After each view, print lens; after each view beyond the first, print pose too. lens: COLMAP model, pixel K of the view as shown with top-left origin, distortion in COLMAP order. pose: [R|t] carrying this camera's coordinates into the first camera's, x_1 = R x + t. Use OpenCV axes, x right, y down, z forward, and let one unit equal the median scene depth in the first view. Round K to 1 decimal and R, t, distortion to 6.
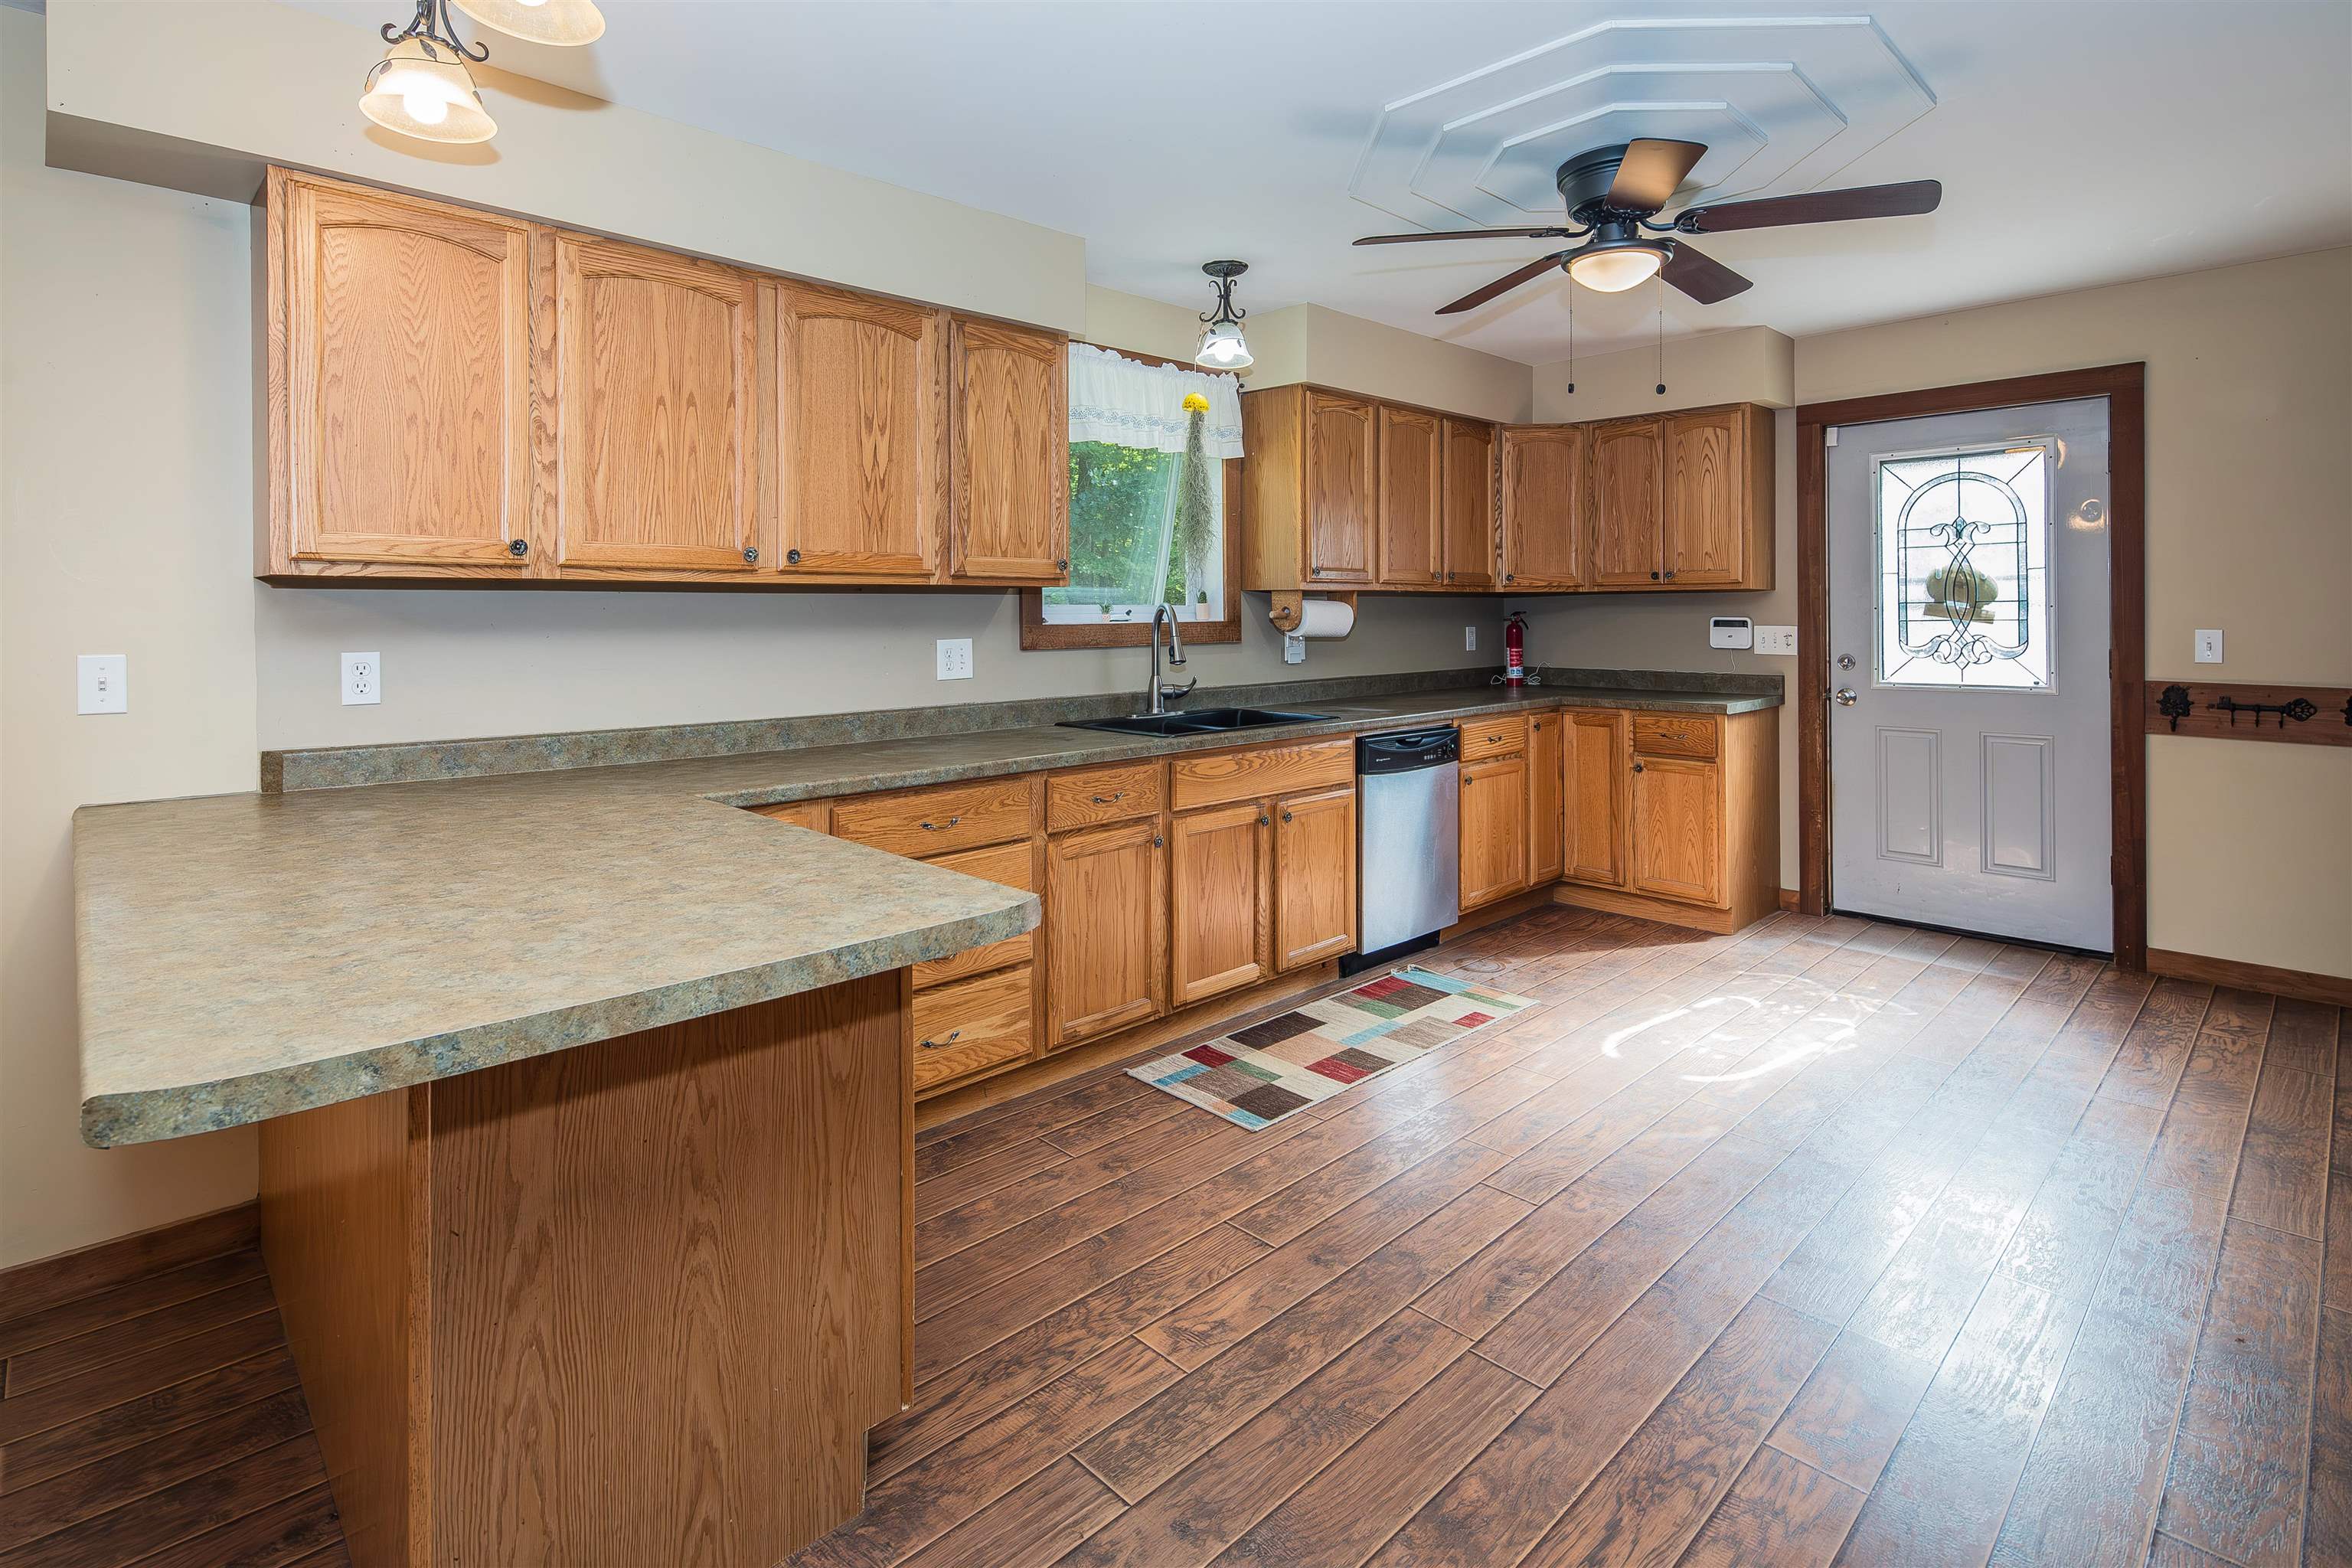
lens RADIAL K [[1162.1, 0, 1179.7], [0, 1162.1, 631.1], [0, 0, 1]] dist [0.006573, -0.002580]
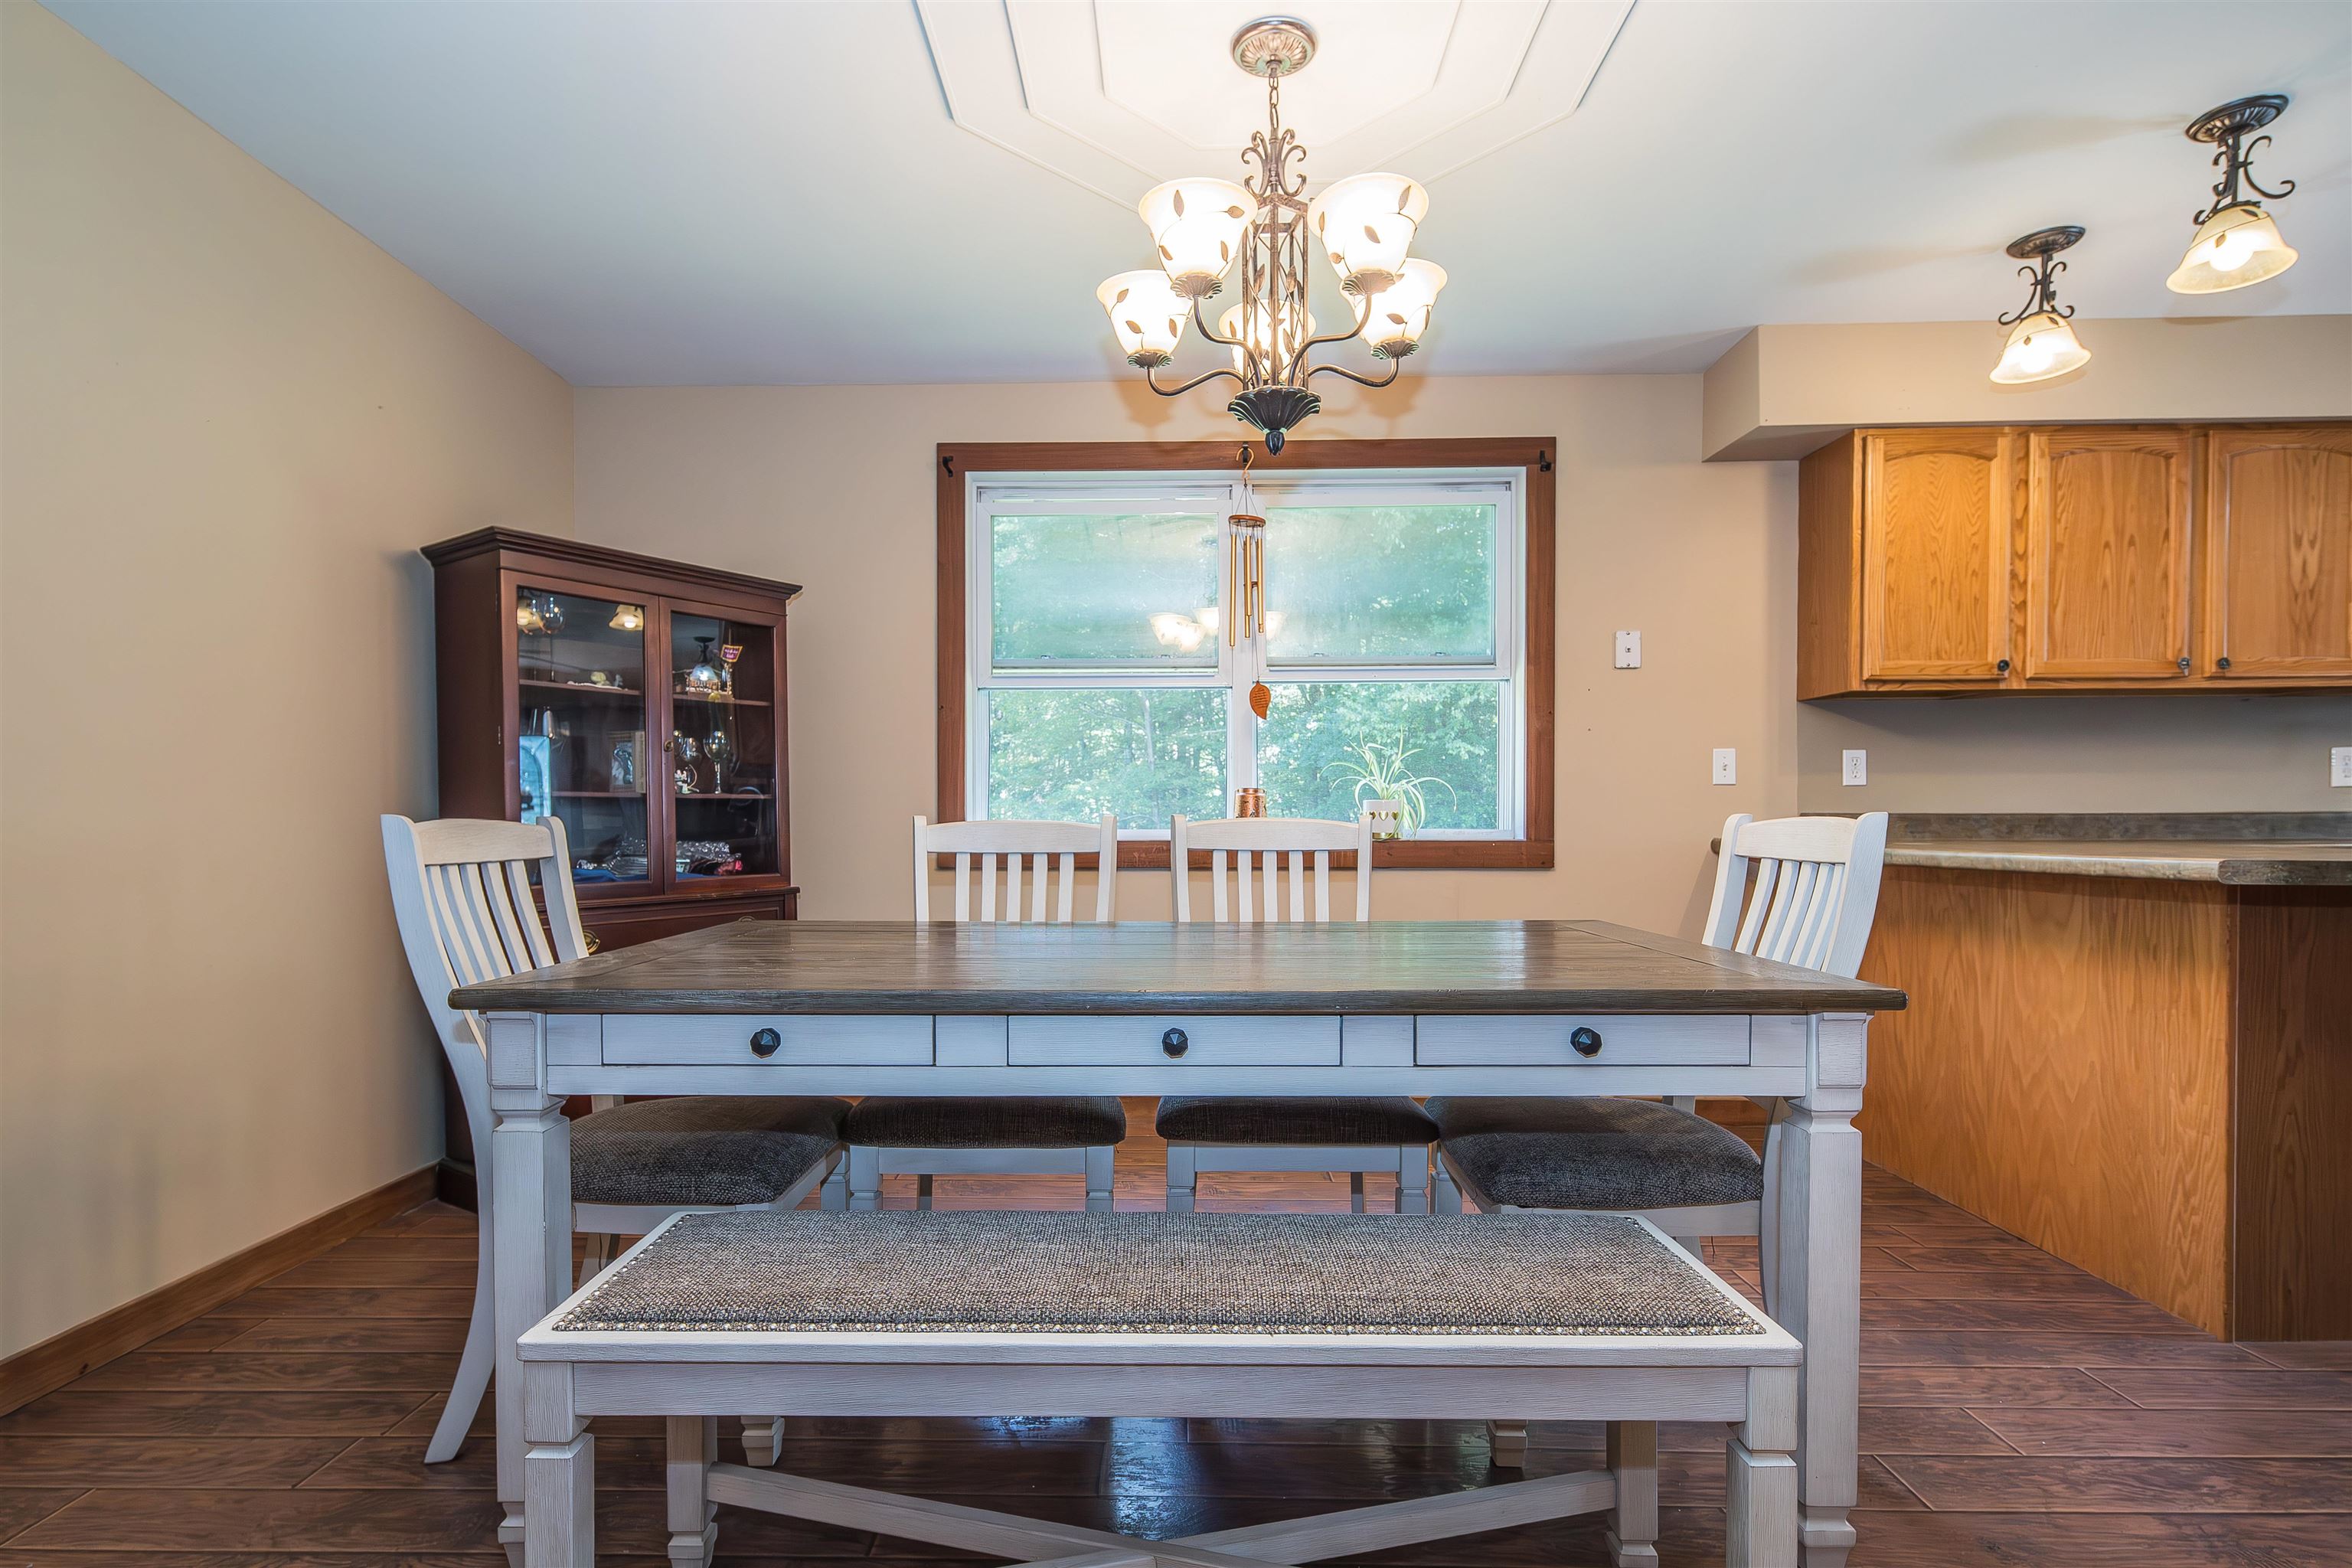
lens RADIAL K [[1162.1, 0, 1139.9], [0, 1162.1, 839.5], [0, 0, 1]] dist [0.006573, -0.002580]
pose [[0.691193, 0.009785, -0.722604, -0.219335], [-0.010948, 0.999935, 0.003068, 0.111523], [0.722587, 0.005791, 0.691256, -0.544801]]
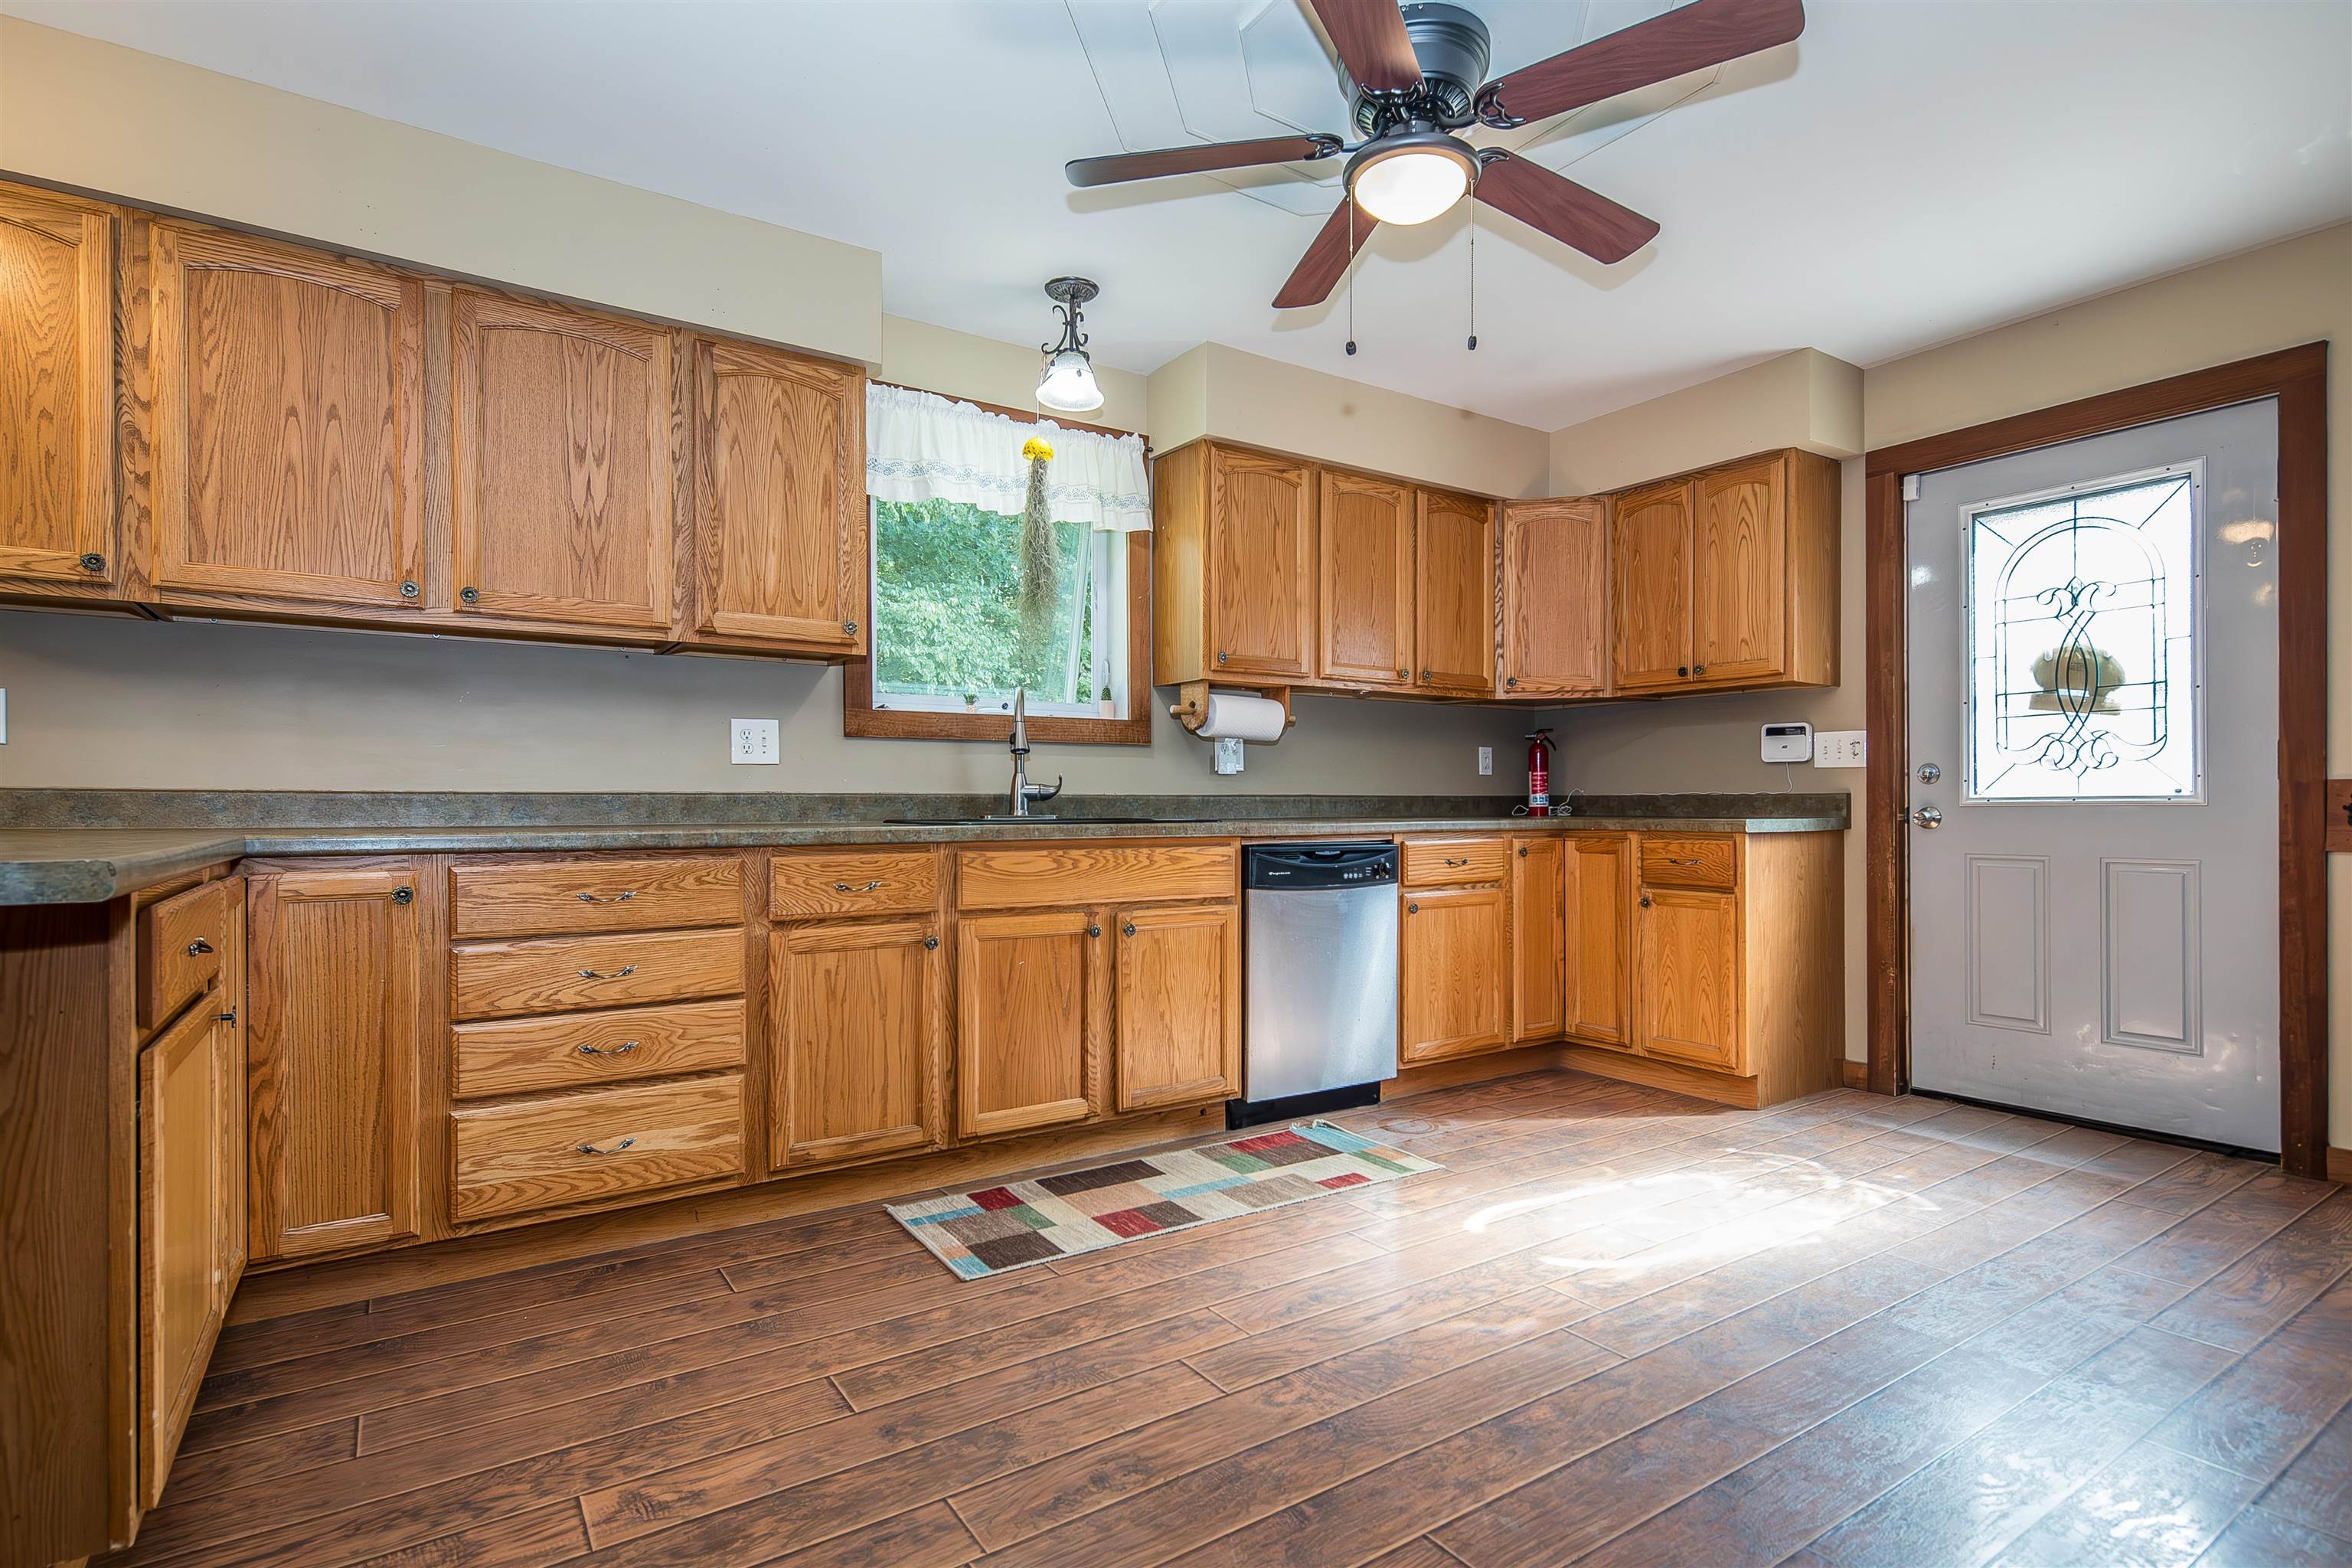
lens RADIAL K [[1162.1, 0, 1209.8], [0, 1162.1, 838.1], [0, 0, 1]] dist [0.006573, -0.002580]
pose [[0.983628, 0.007373, -0.180057, 0.358046], [-0.006638, 0.999967, 0.004683, 0.105426], [0.180086, -0.003411, 0.983645, 0.209274]]
